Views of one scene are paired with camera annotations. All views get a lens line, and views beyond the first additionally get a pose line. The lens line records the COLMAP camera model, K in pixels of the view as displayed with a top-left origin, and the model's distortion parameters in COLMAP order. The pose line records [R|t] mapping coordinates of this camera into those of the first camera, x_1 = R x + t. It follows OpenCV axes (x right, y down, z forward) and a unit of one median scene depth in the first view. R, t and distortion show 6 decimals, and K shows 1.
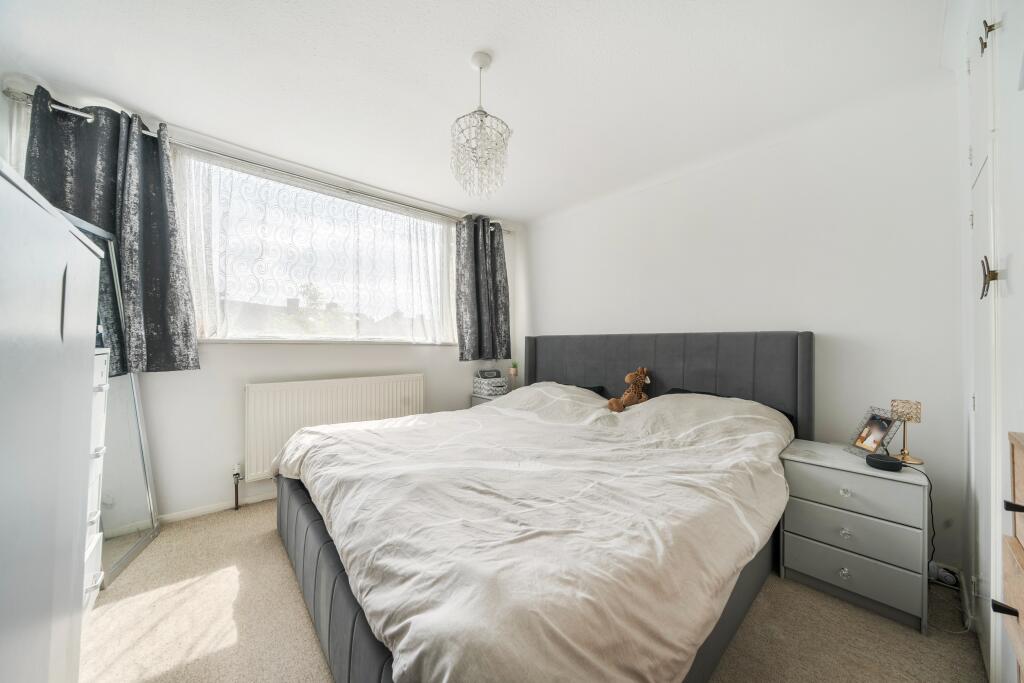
lens RADIAL K [[352.9, 0, 512.0], [0, 352.9, 341.5], [0, 0, 1]] dist [0.000504, 0.000039]
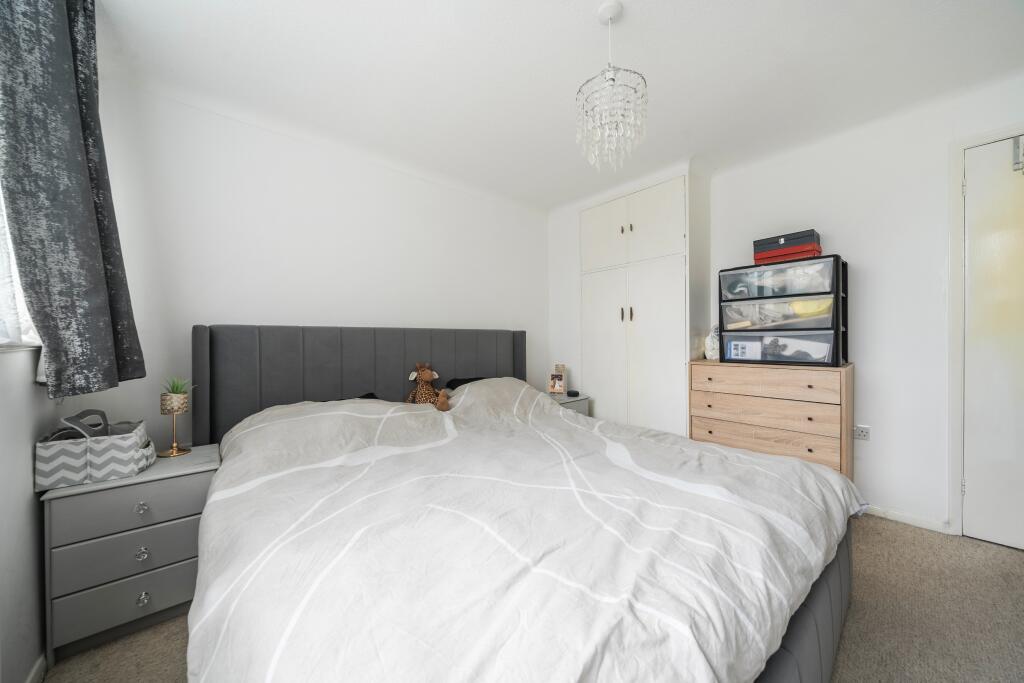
lens RADIAL K [[352.9, 0, 512.0], [0, 352.9, 341.5], [0, 0, 1]] dist [0.000504, 0.000039]
pose [[0.006192, -0.011791, 0.999911, -0.451457], [0.003020, 0.999926, 0.011773, 0.003153], [-0.999976, 0.002947, 0.006227, 0.582516]]
